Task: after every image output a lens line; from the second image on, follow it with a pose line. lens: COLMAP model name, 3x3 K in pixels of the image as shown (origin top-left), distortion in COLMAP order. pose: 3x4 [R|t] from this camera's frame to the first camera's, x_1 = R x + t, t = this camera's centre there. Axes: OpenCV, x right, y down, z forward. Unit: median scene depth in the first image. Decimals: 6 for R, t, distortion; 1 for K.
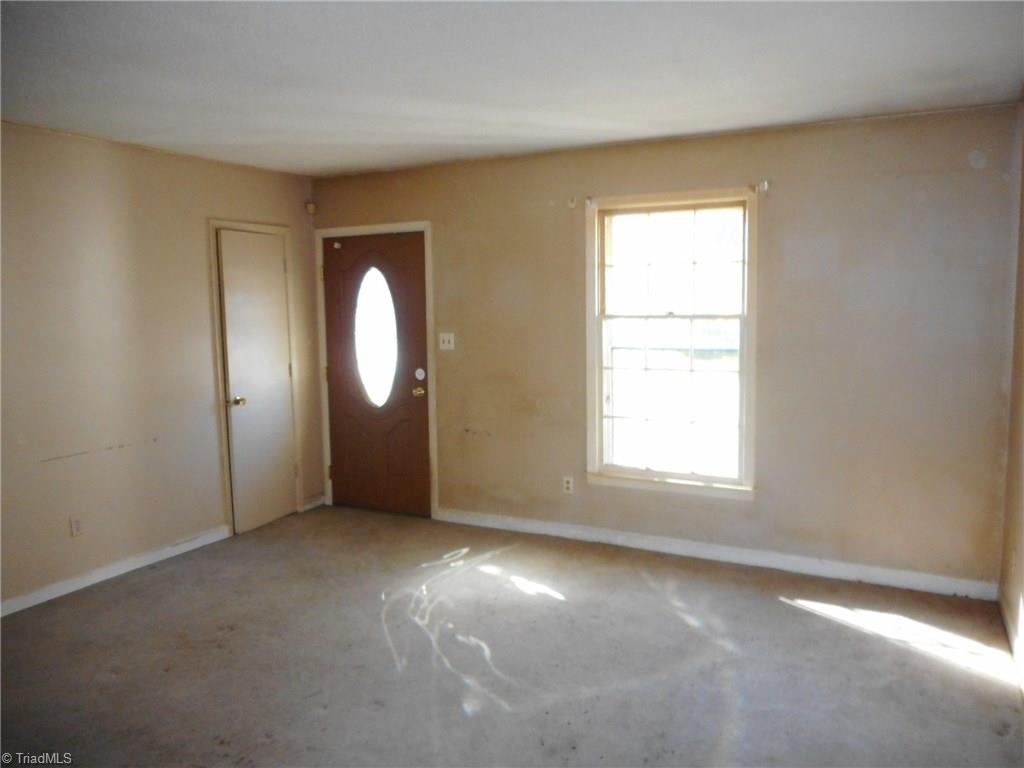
lens RADIAL K [[757.9, 0, 516.3], [0, 757.9, 371.1], [0, 0, 1]] dist [0.002909, 0.002132]
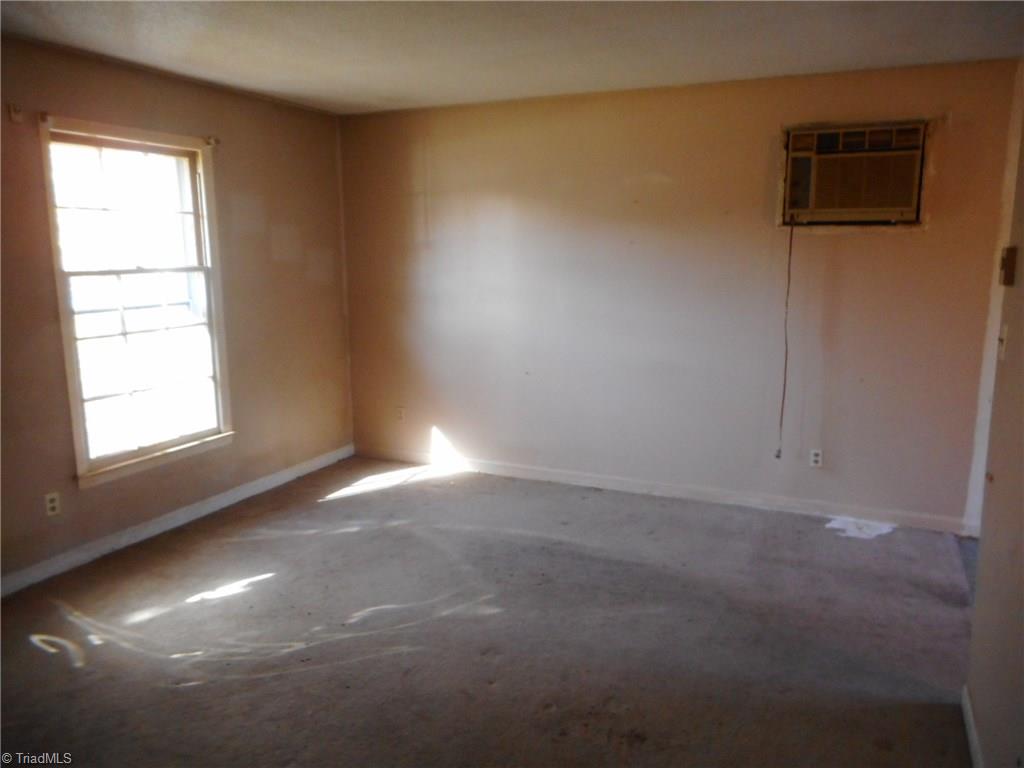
lens RADIAL K [[770.7, 0, 512.0], [0, 770.7, 384.0], [0, 0, 1]] dist [0.005311, 0.002222]
pose [[-0.049549, -0.165996, 0.984881, -0.752209], [0.087689, 0.981561, 0.169848, -0.059658], [-0.994915, 0.094779, -0.034079, 0.629438]]
